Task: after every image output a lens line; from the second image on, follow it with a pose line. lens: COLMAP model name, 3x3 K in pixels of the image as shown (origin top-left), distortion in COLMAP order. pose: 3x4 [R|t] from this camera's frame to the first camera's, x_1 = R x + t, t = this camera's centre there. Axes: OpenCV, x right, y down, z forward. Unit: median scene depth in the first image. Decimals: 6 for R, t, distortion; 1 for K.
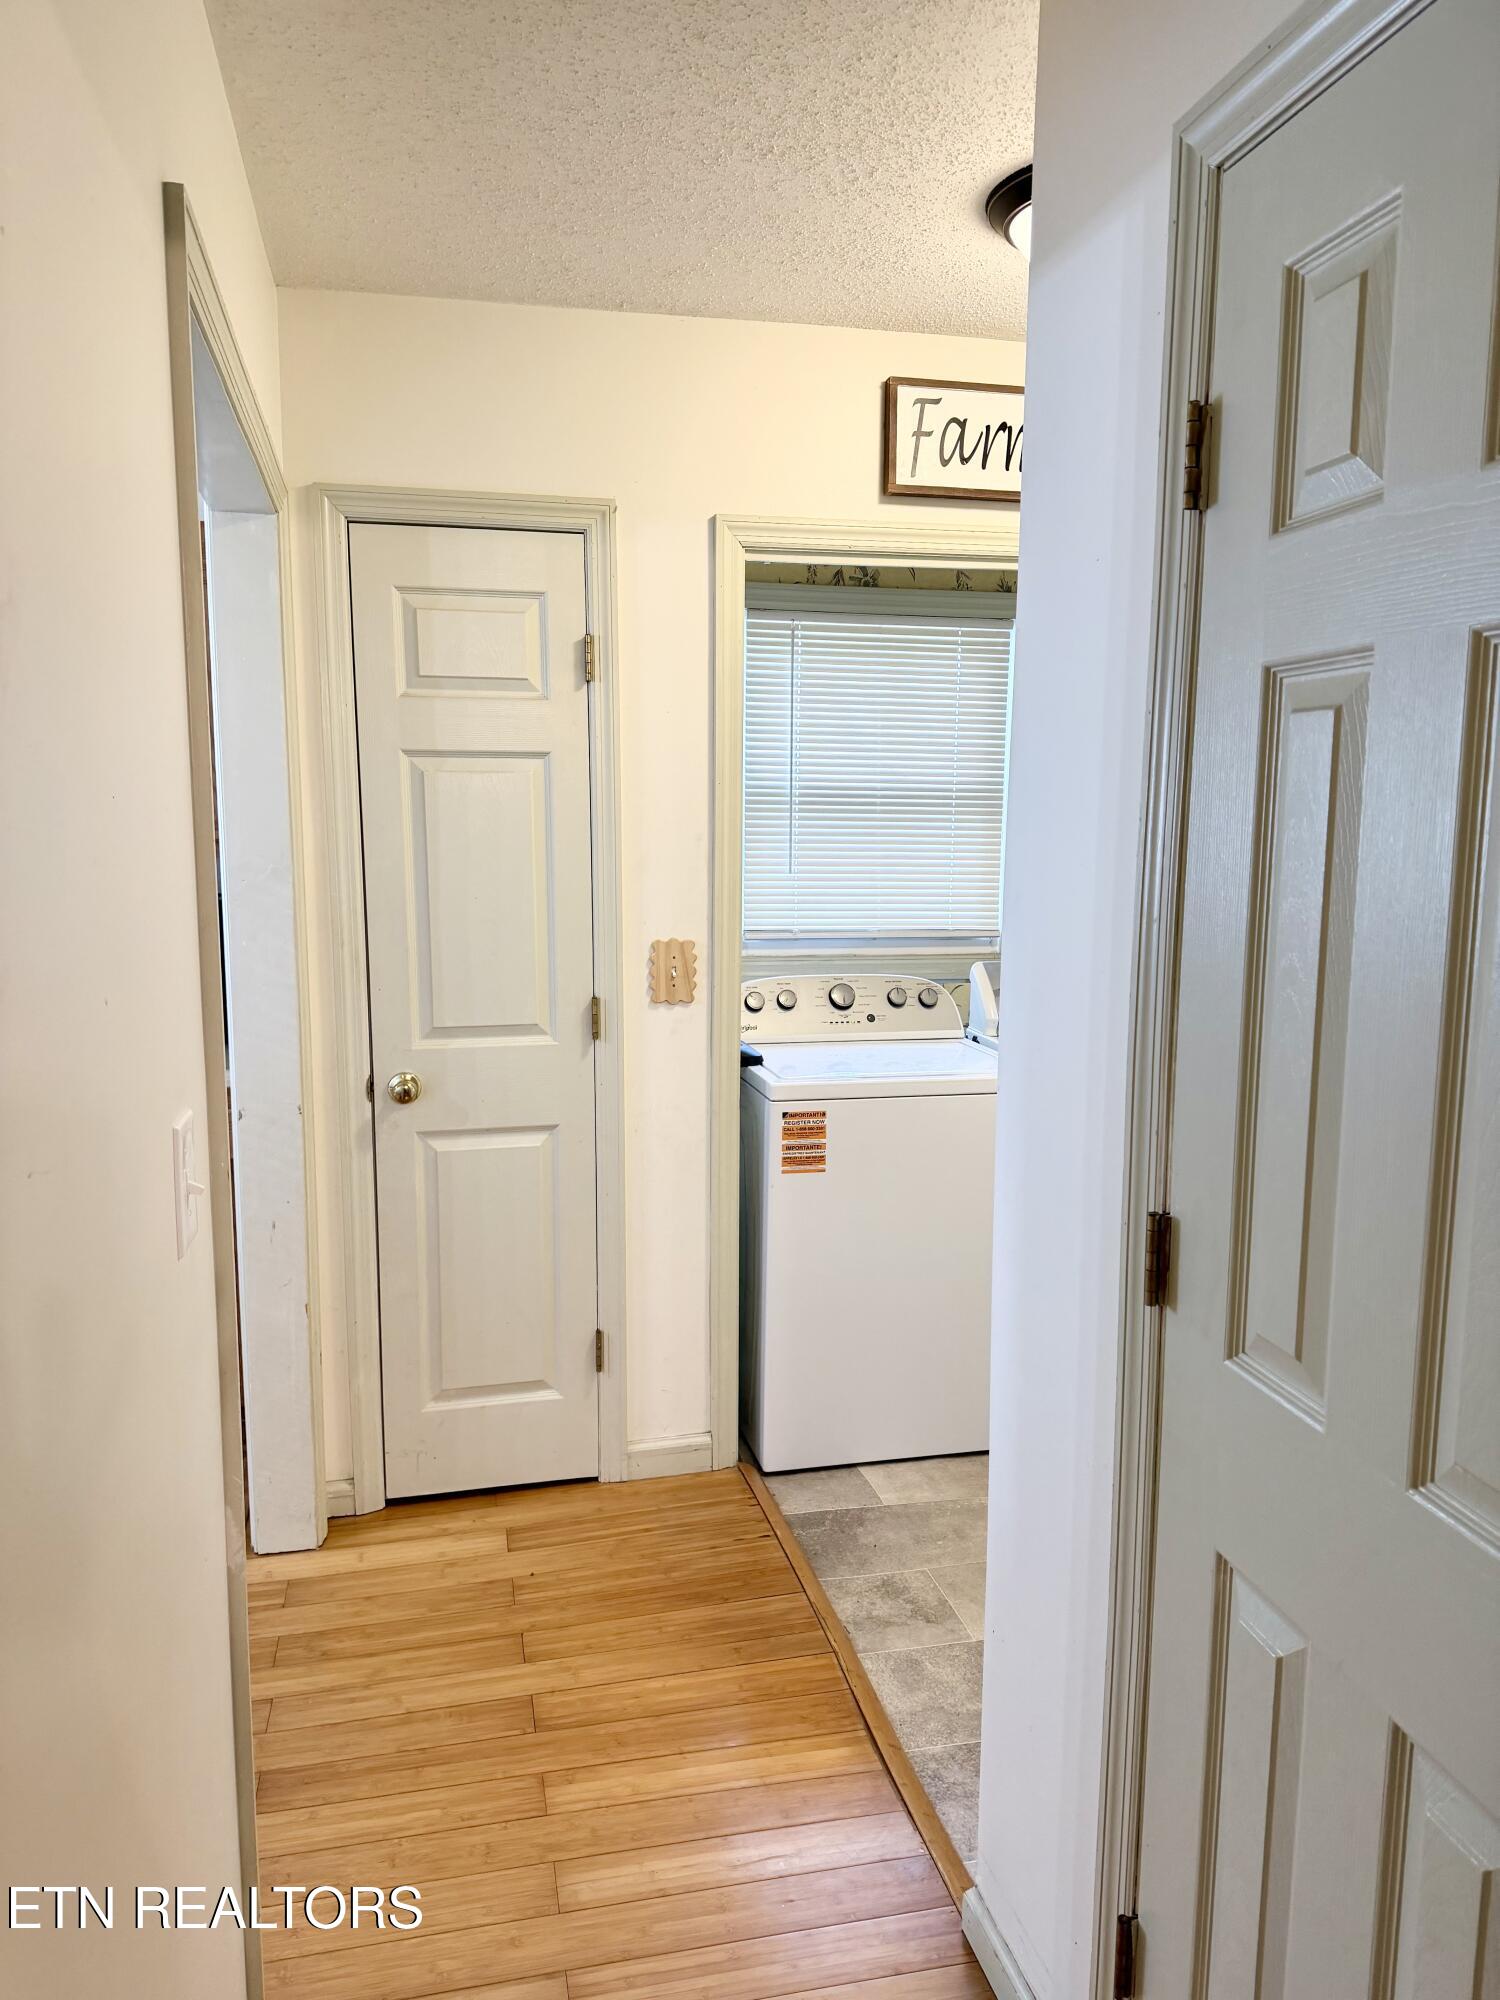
lens RADIAL K [[1384.8, 0, 751.0], [0, 1384.8, 995.3], [0, 0, 1]] dist [0.128348, -0.176106]
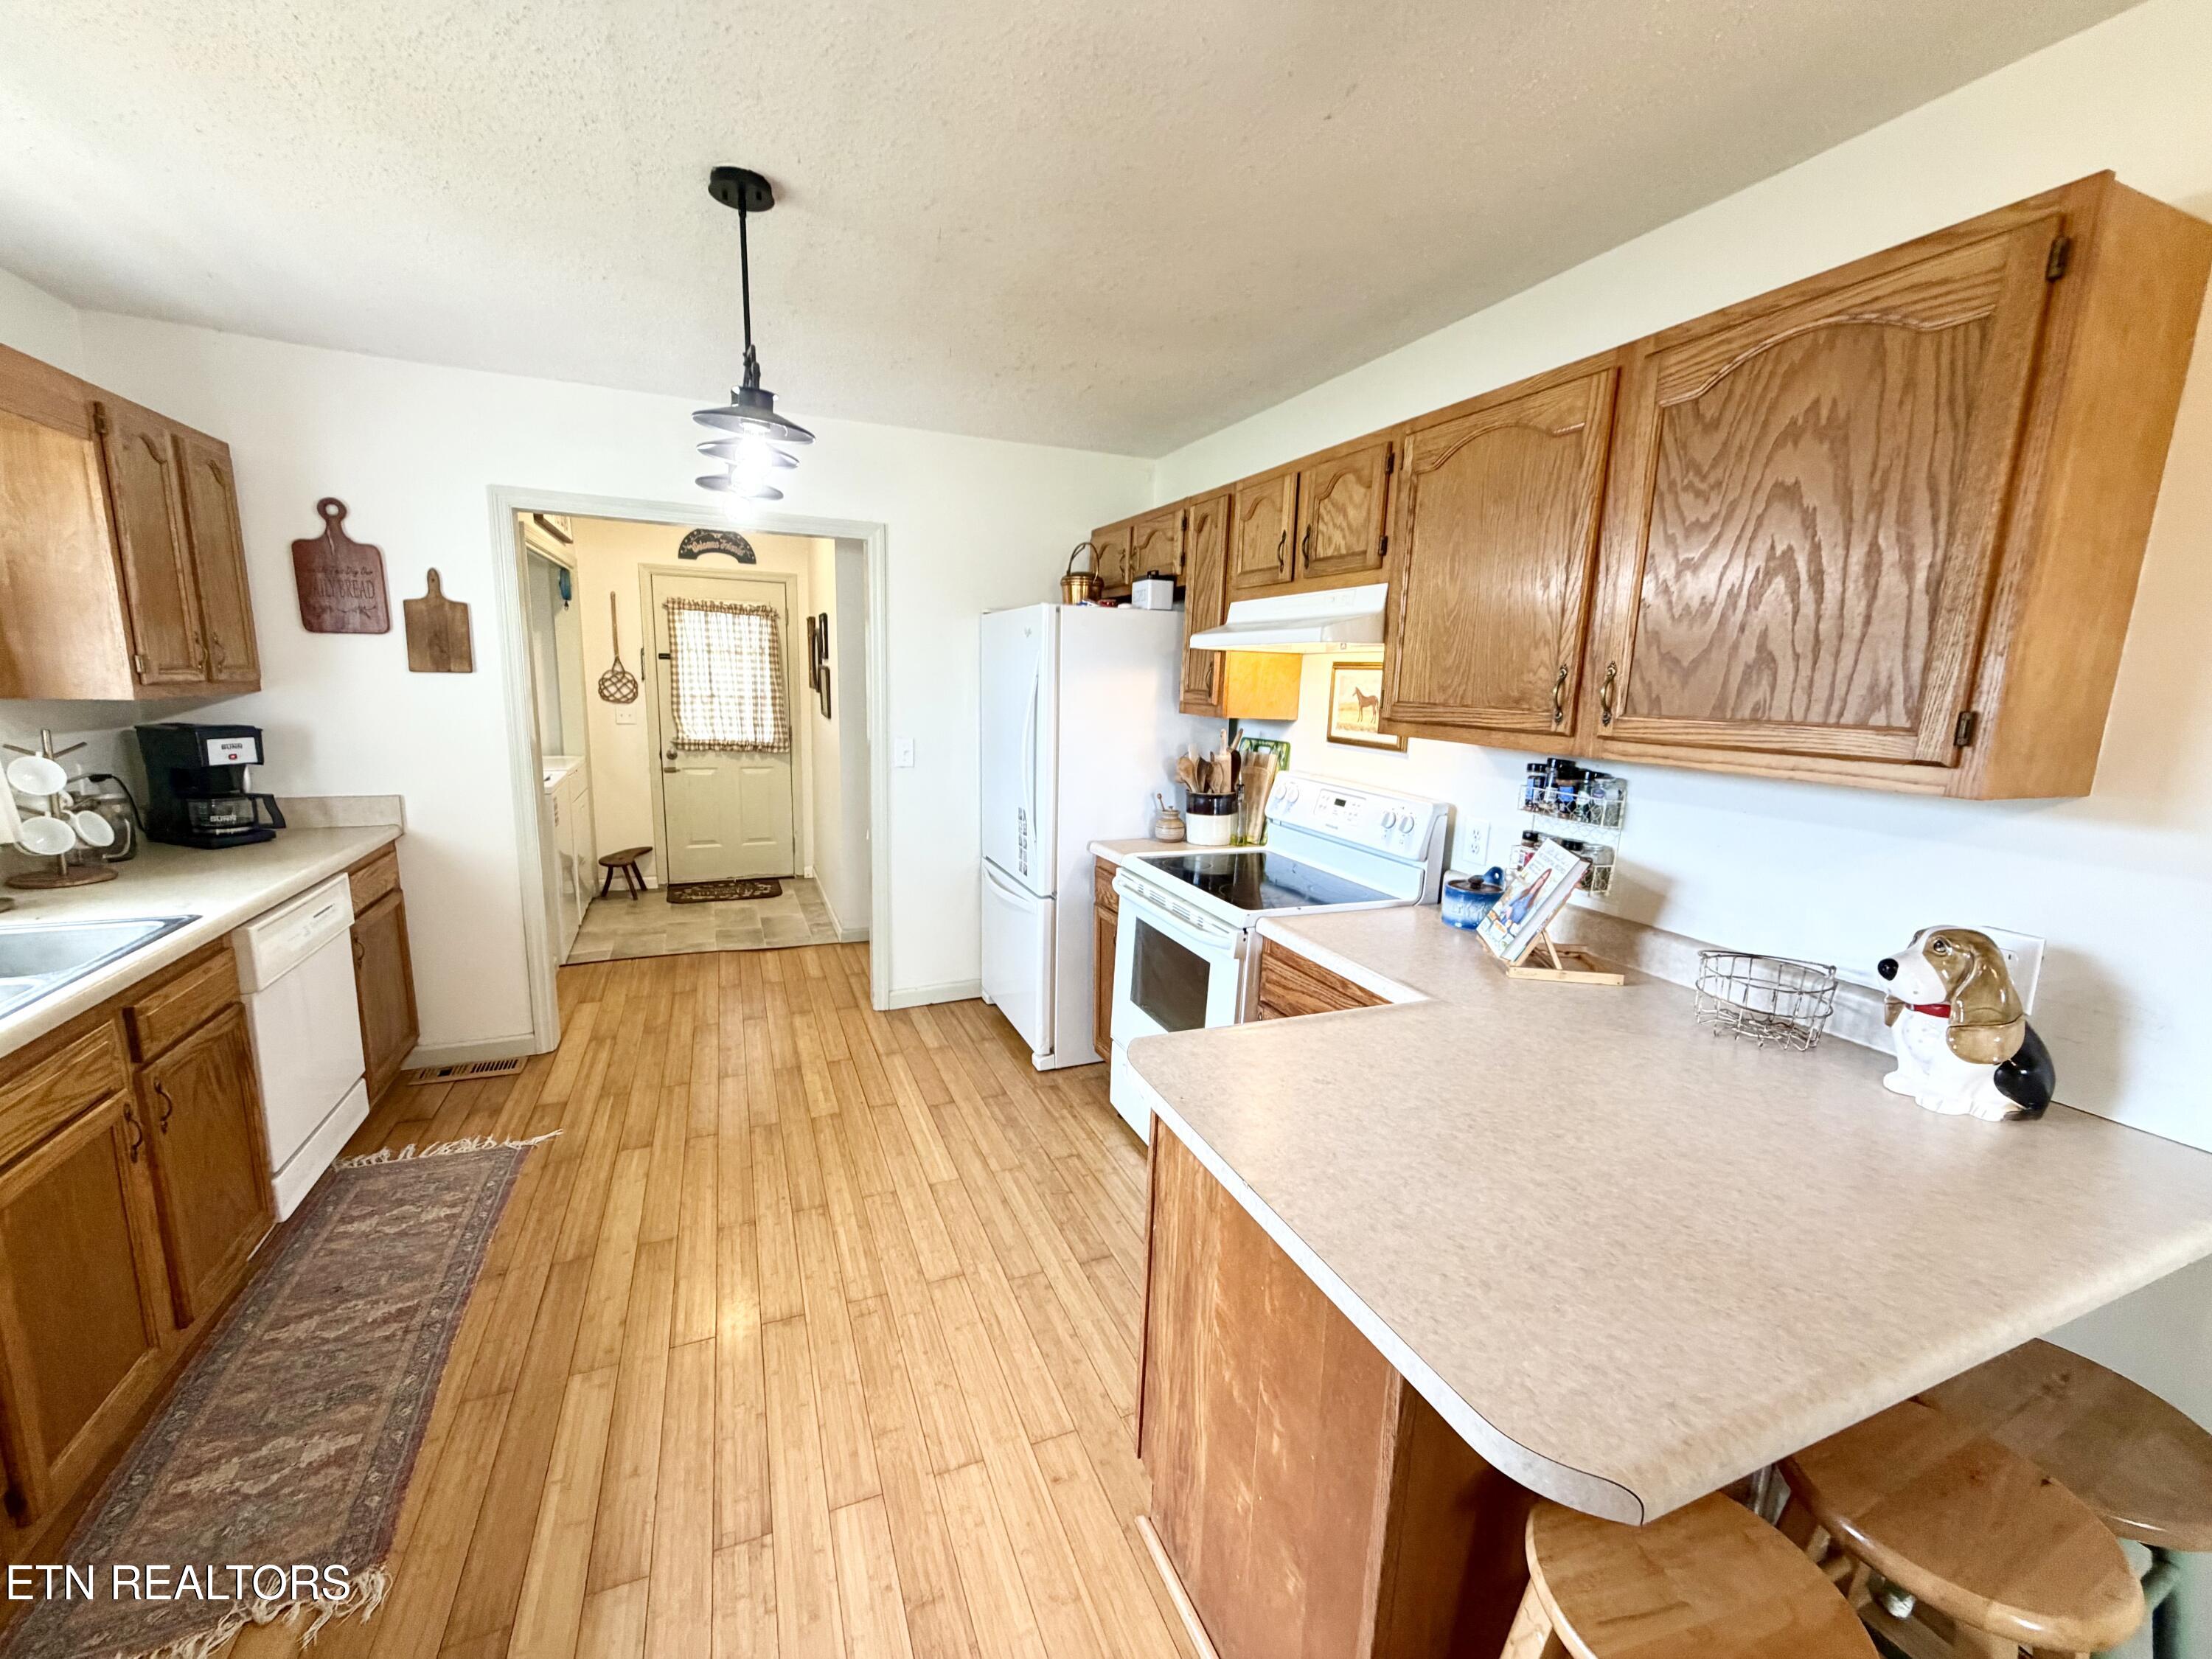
lens RADIAL K [[882.9, 0, 1099.4], [0, 882.9, 833.2], [0, 0, 1]] dist [-0.000889, 0.000010]
pose [[-0.175059, -0.191315, 0.965791, -1.701905], [0.084487, 0.974402, 0.208335, -0.089256], [-0.980926, 0.118068, -0.154414, 0.444720]]
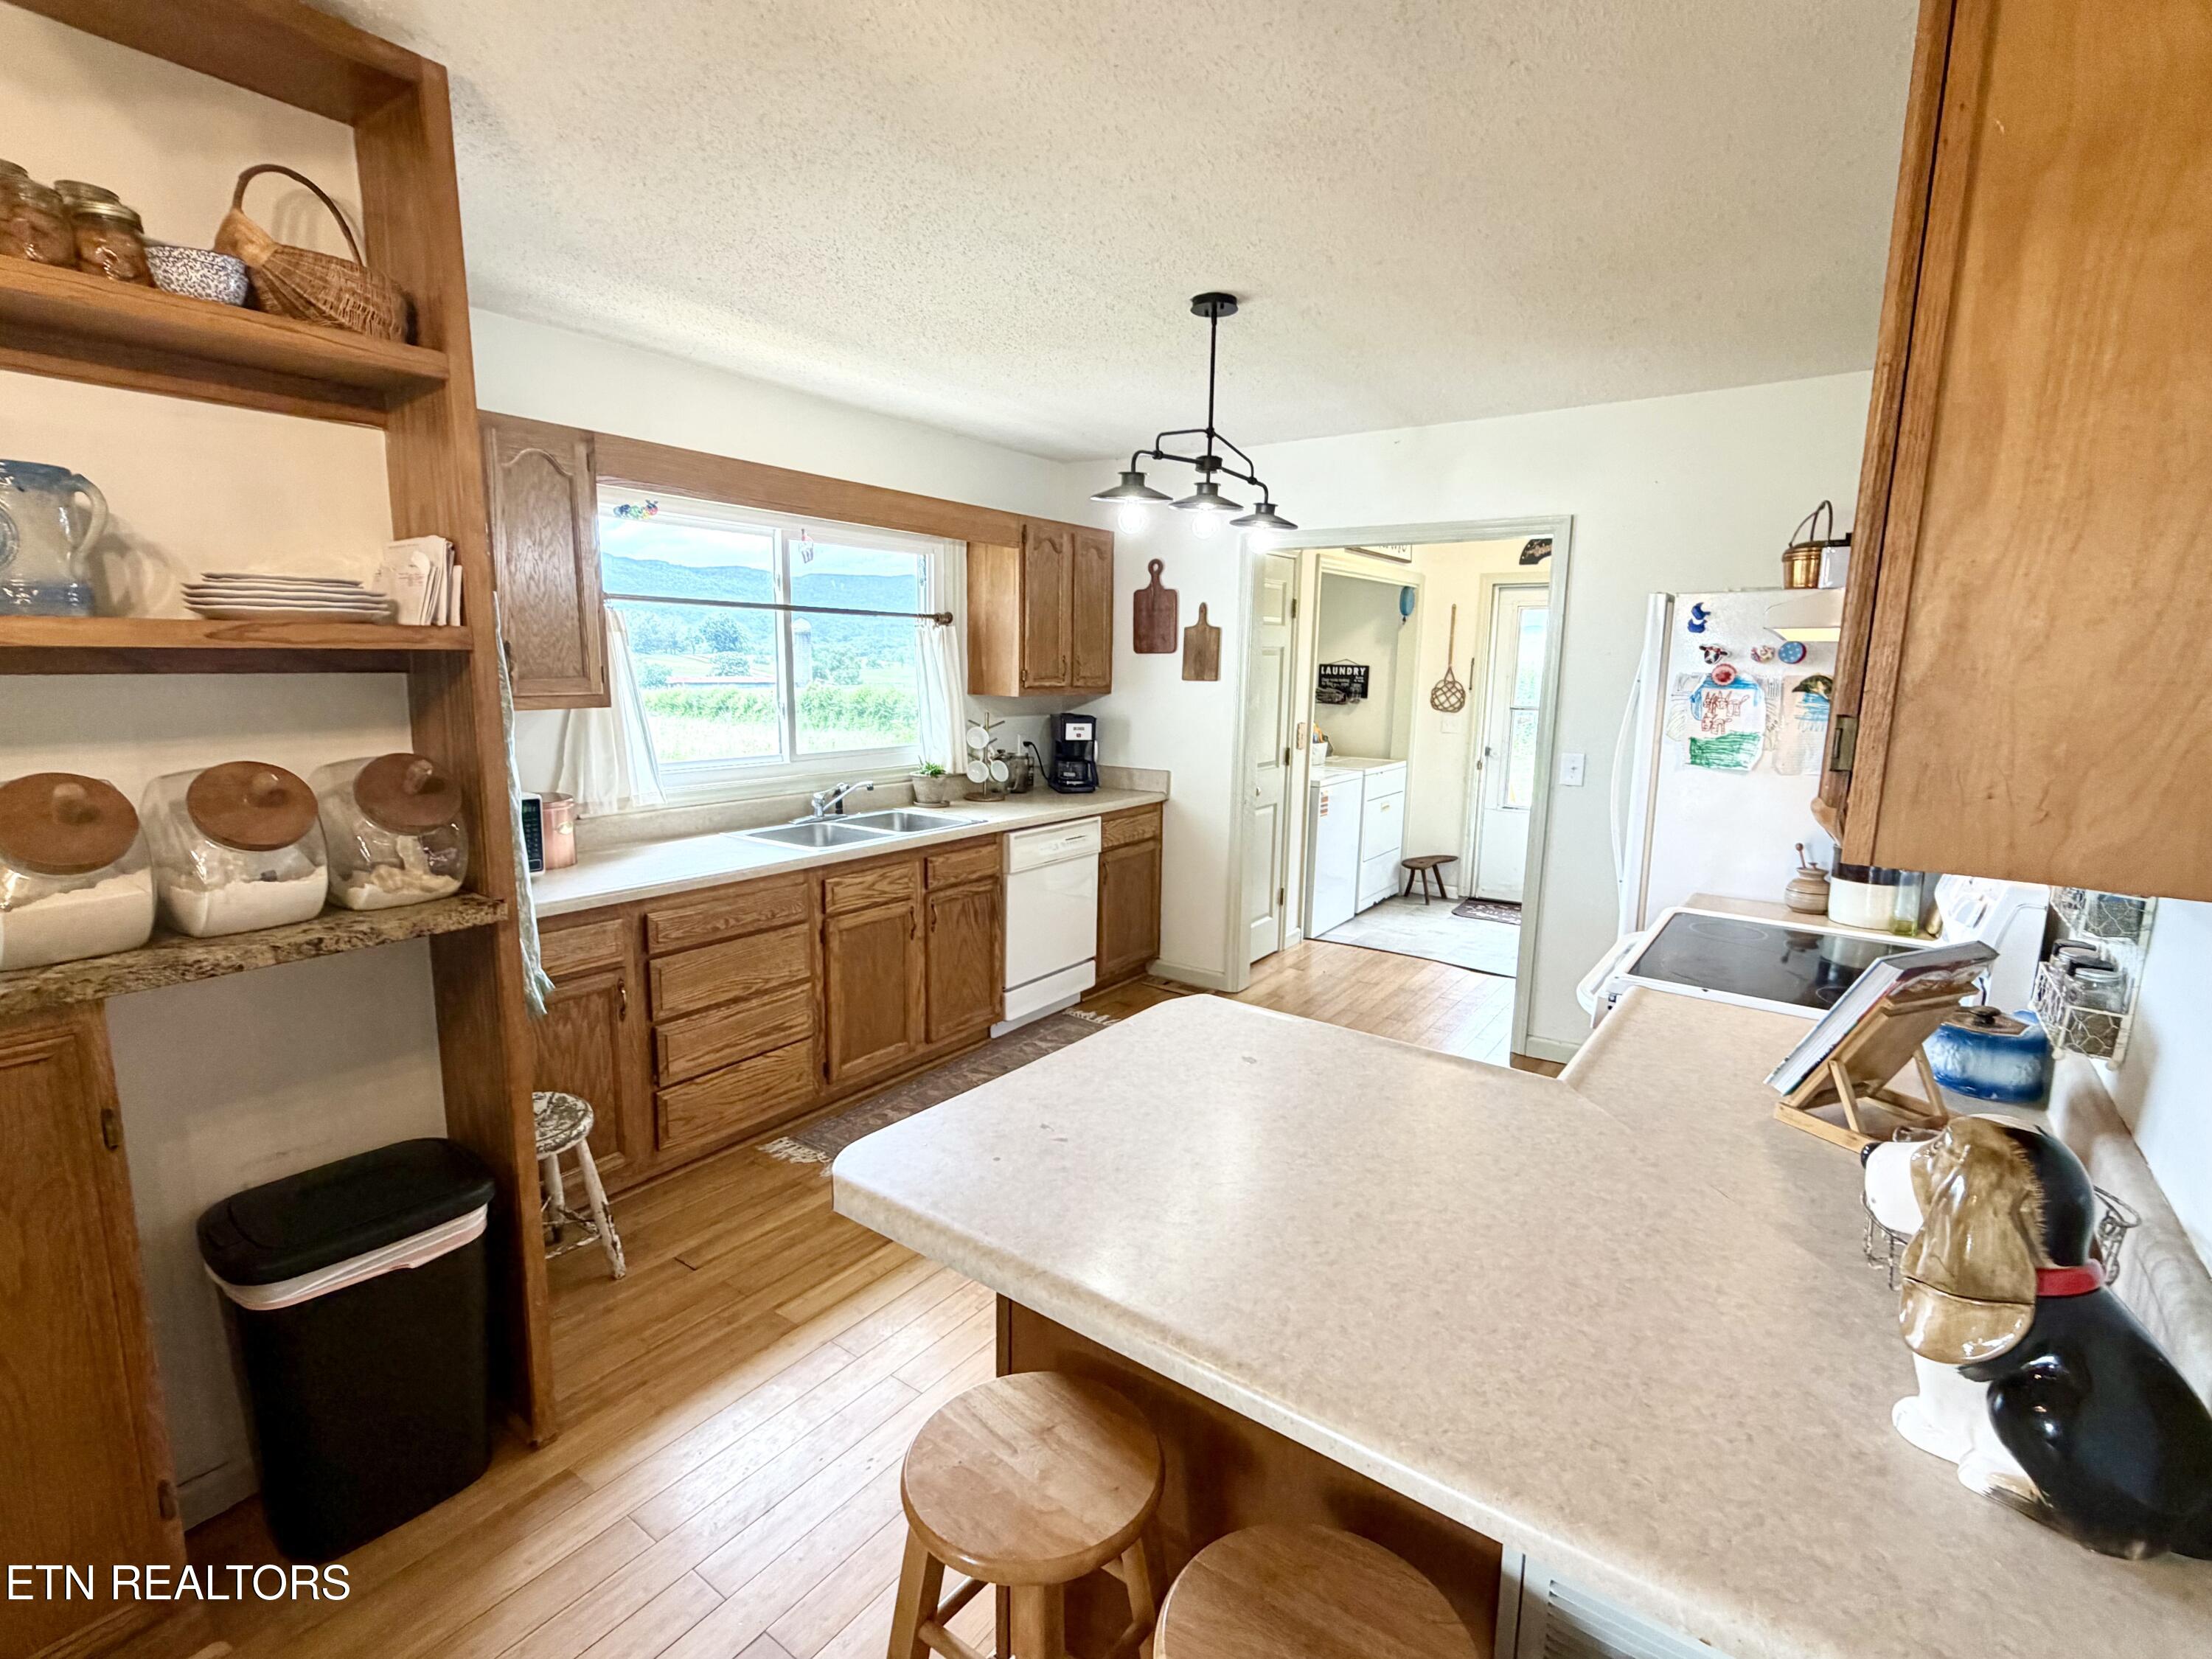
lens RADIAL K [[1036.8, 0, 1106.0], [0, 1036.8, 829.5], [0, 0, 1]] dist [0.002673, -0.000569]
pose [[0.747413, -0.106203, 0.655816, -1.718271], [0.070703, 0.994249, 0.080431, -0.026577], [-0.660586, -0.013747, 0.750624, -0.150378]]
